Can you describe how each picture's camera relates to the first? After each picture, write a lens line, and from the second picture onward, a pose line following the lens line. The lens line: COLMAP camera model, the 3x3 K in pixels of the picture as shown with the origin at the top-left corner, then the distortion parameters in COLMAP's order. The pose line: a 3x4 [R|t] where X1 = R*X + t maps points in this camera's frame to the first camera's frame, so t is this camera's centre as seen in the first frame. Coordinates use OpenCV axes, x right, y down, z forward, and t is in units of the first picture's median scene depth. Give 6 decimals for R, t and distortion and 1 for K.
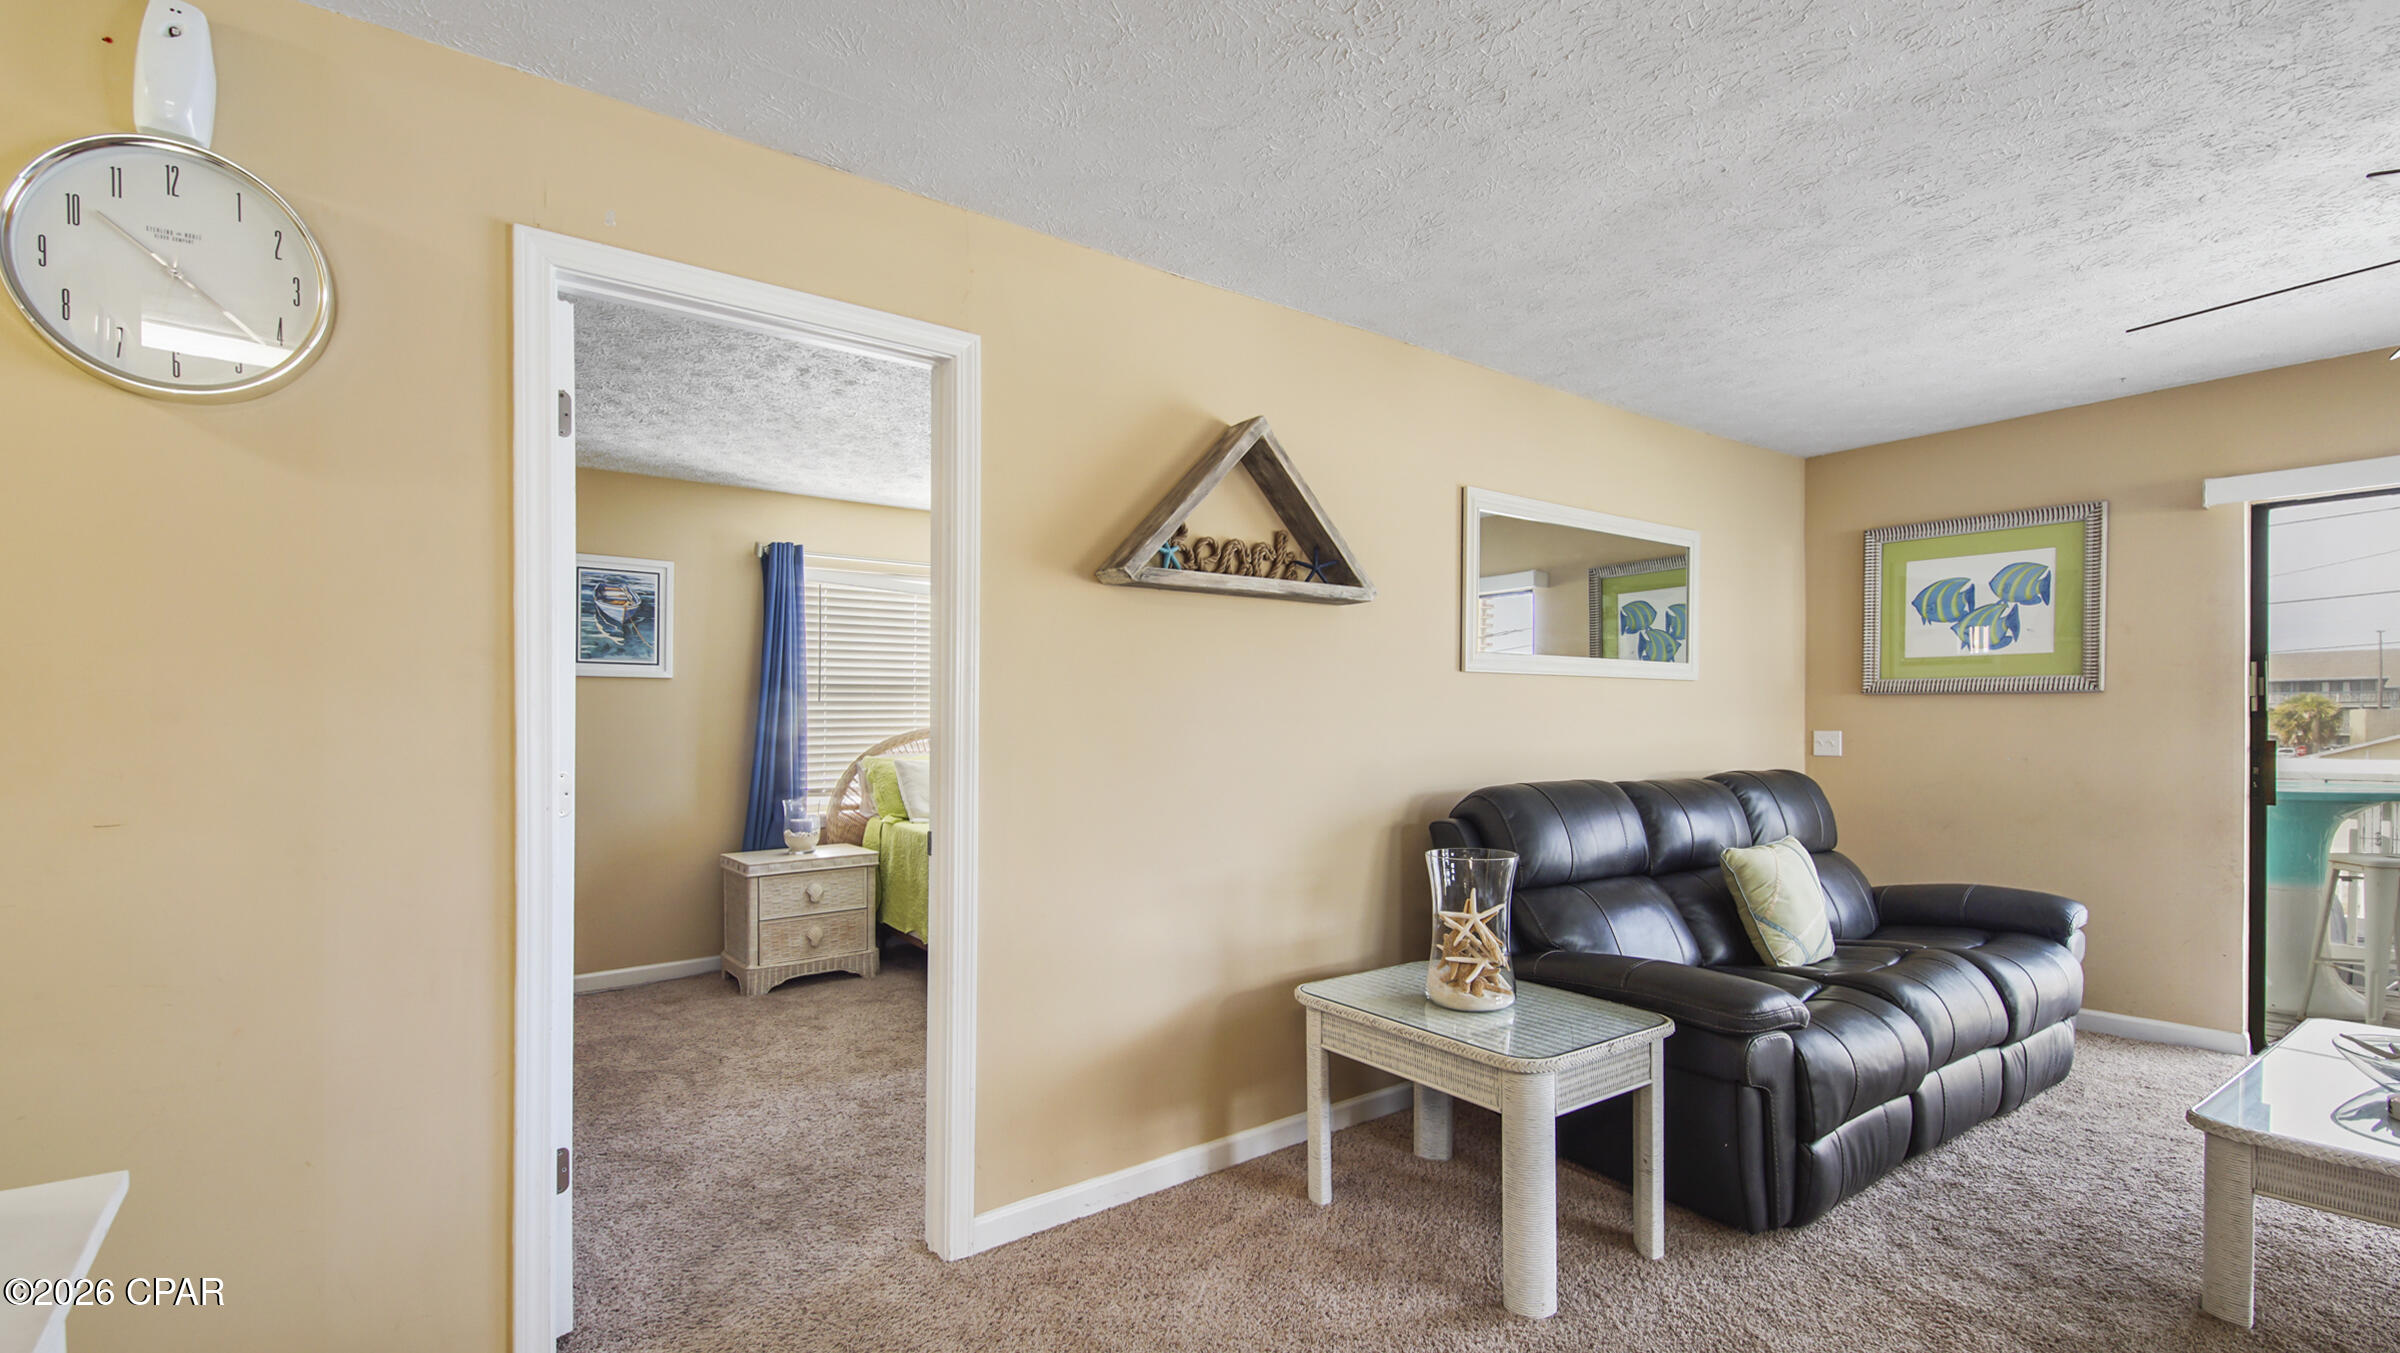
lens RADIAL K [[1006.3, 0, 1242.4], [0, 1006.3, 723.9], [0, 0, 1]] dist [0.003754, -0.006499]
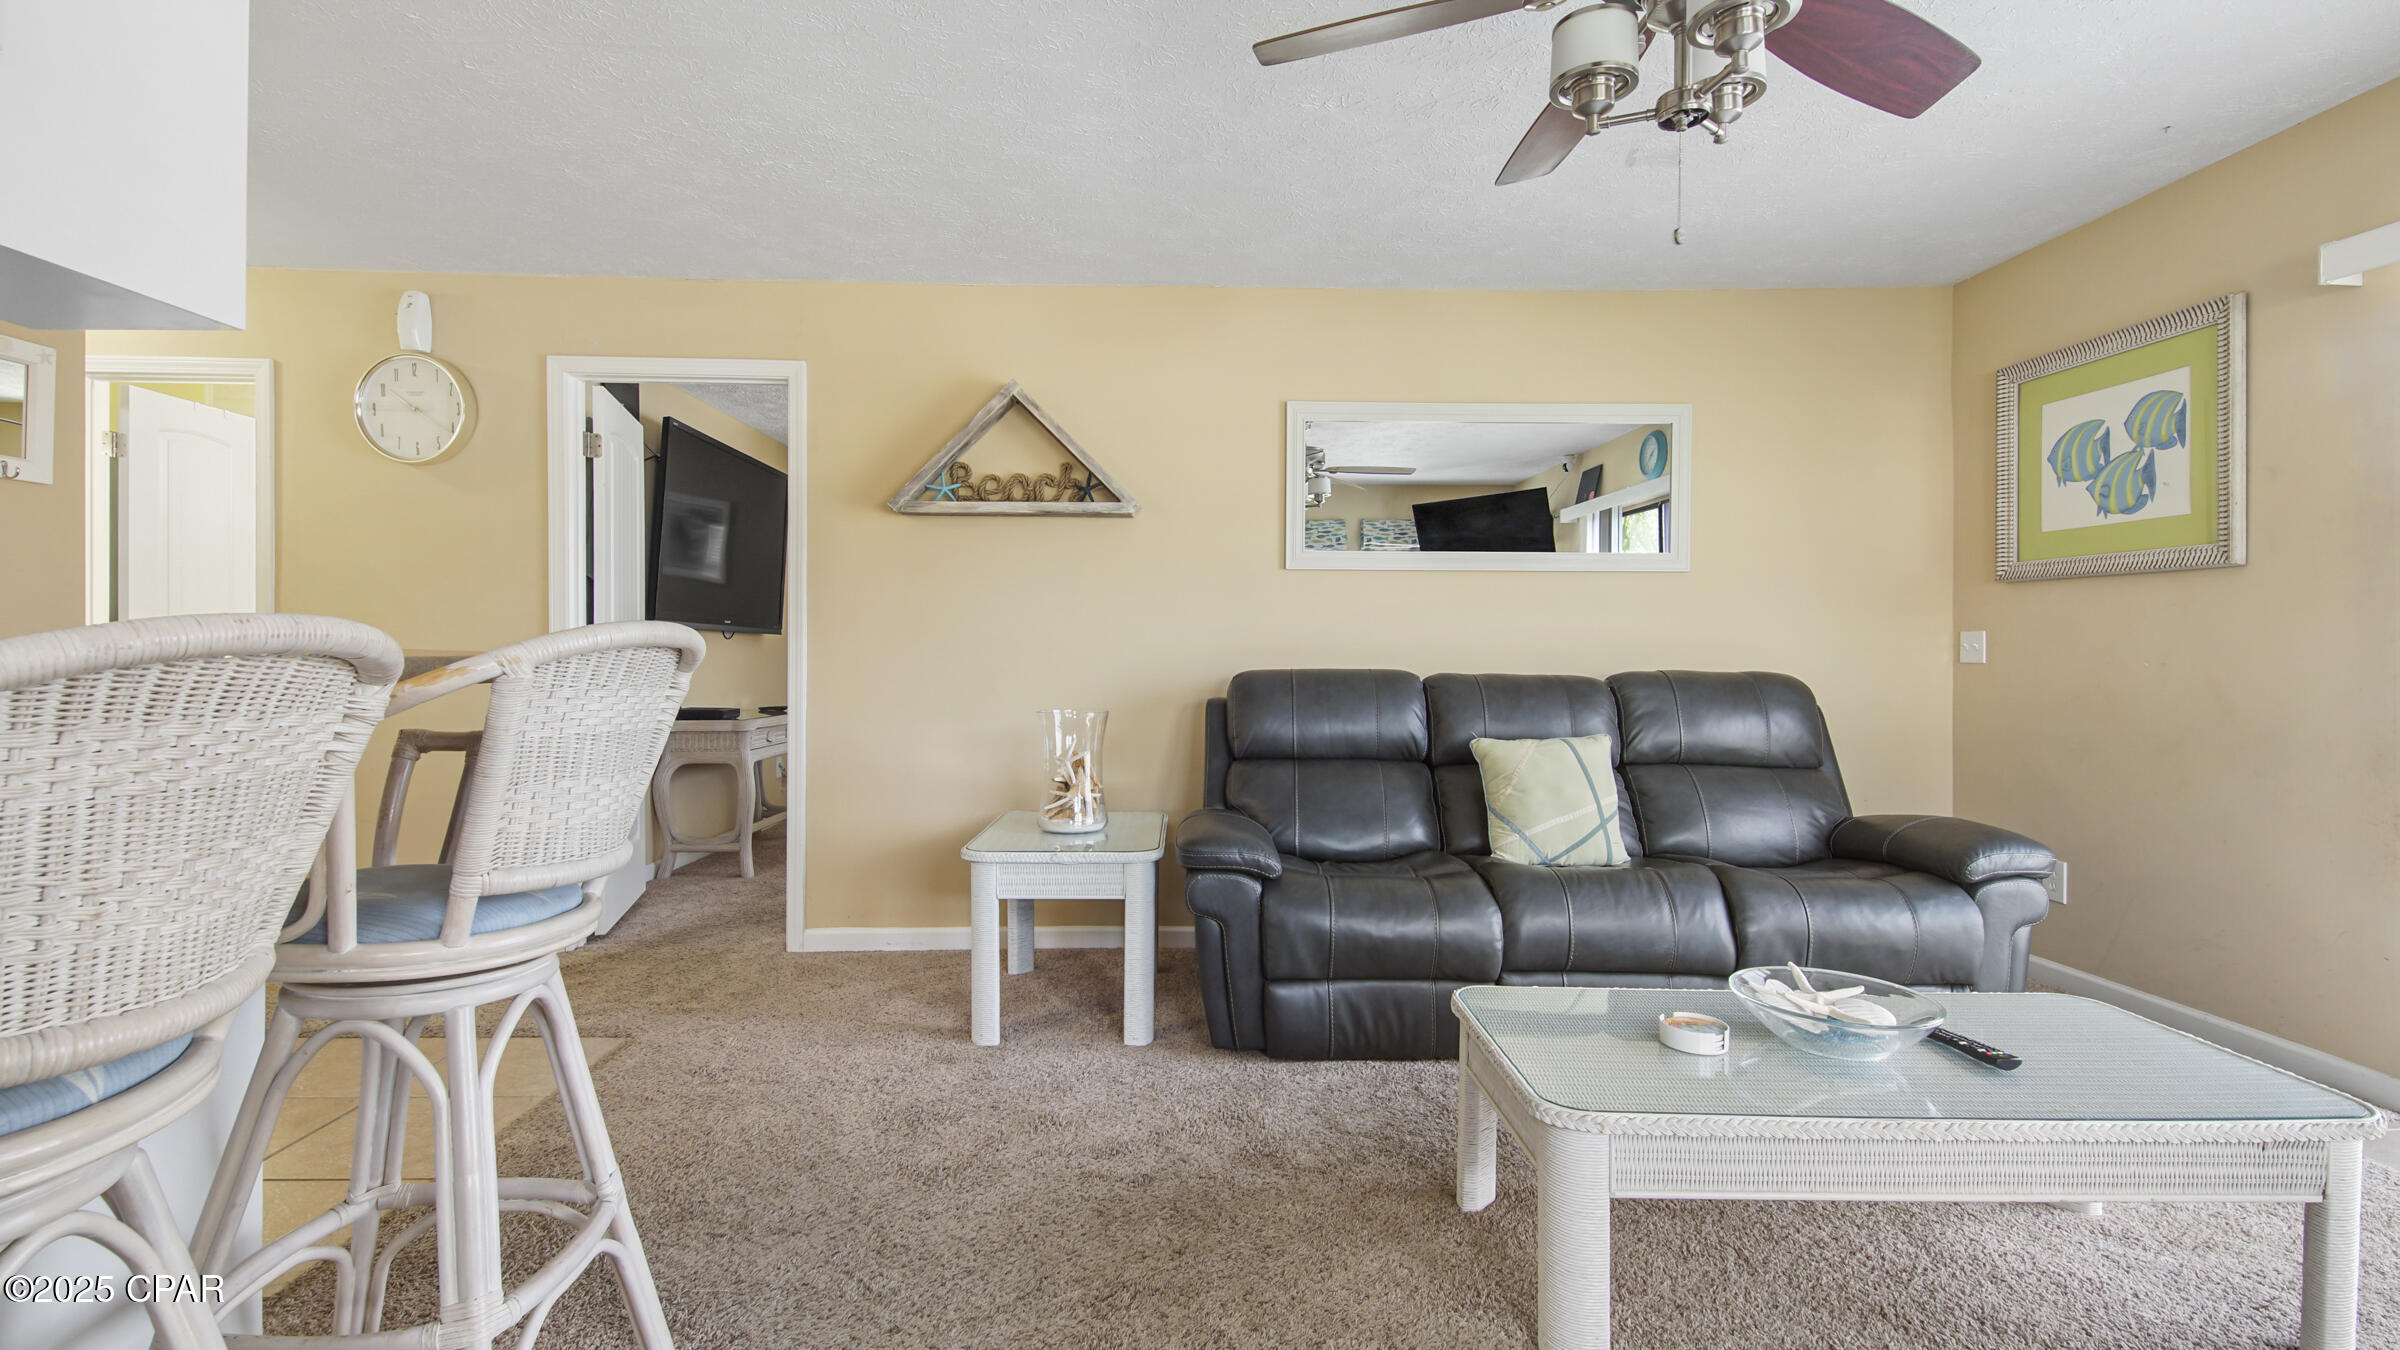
lens RADIAL K [[1006.3, 0, 1169.6], [0, 1006.3, 663.8], [0, 0, 1]] dist [0.003754, -0.006499]
pose [[0.839334, 0.009748, -0.543528, 0.576299], [-0.005520, 0.999941, 0.009409, 0.033559], [0.543588, -0.004897, 0.839338, 0.002773]]
